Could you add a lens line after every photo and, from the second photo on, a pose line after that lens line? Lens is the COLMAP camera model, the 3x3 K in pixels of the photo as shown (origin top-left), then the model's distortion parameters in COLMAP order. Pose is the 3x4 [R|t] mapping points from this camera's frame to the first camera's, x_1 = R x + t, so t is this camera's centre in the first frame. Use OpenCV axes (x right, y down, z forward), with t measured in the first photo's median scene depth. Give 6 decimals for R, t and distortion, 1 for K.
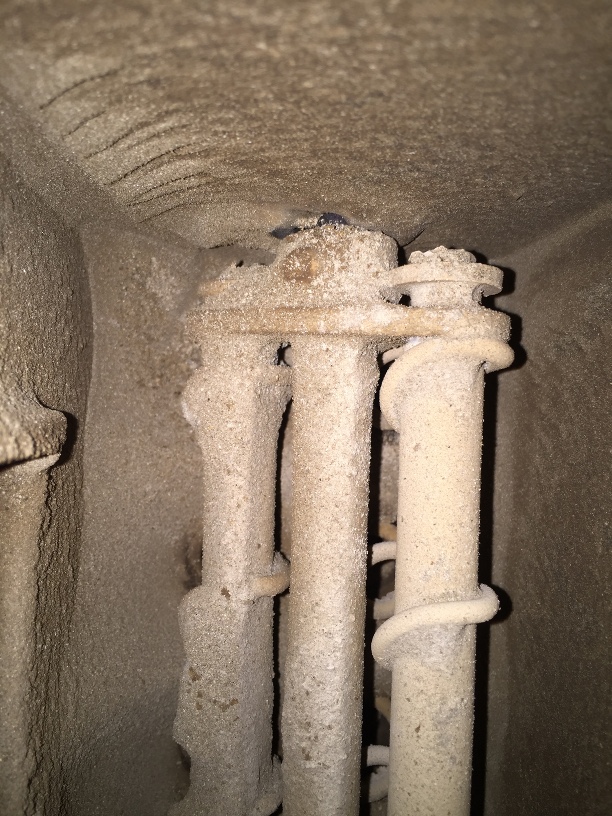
lens RADIAL K [[710.2, 0, 308.8], [0, 710.2, 406.3], [0, 0, 1]] dist [0.038403, -0.056118]
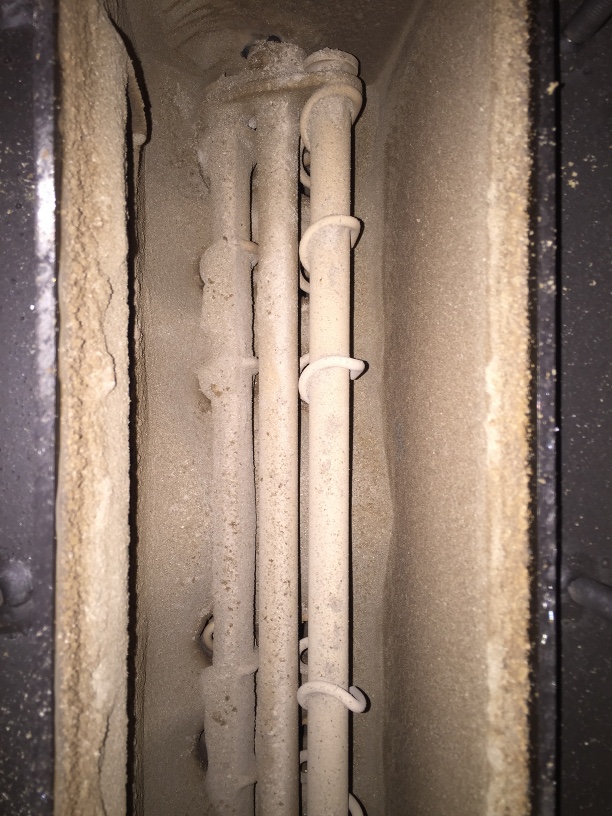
lens RADIAL K [[710.2, 0, 304.1], [0, 710.2, 411.2], [0, 0, 1]] dist [0.038403, -0.056118]
pose [[0.999425, -0.030690, 0.014386, 0.058097], [0.030584, 0.999504, 0.007537, 0.754833], [-0.014610, -0.007093, 0.999868, -0.987905]]
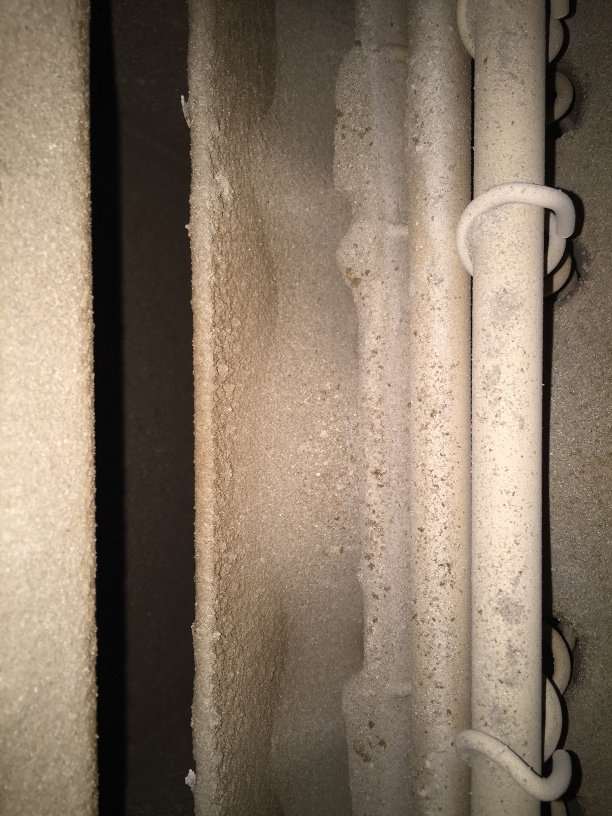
lens RADIAL K [[710.2, 0, 307.2], [0, 710.2, 411.9], [0, 0, 1]] dist [0.038403, -0.056118]
pose [[0.888707, -0.026039, -0.457736, 0.393550], [0.037259, 0.999185, 0.015499, 0.945130], [0.456960, -0.030829, 0.888953, -0.228440]]
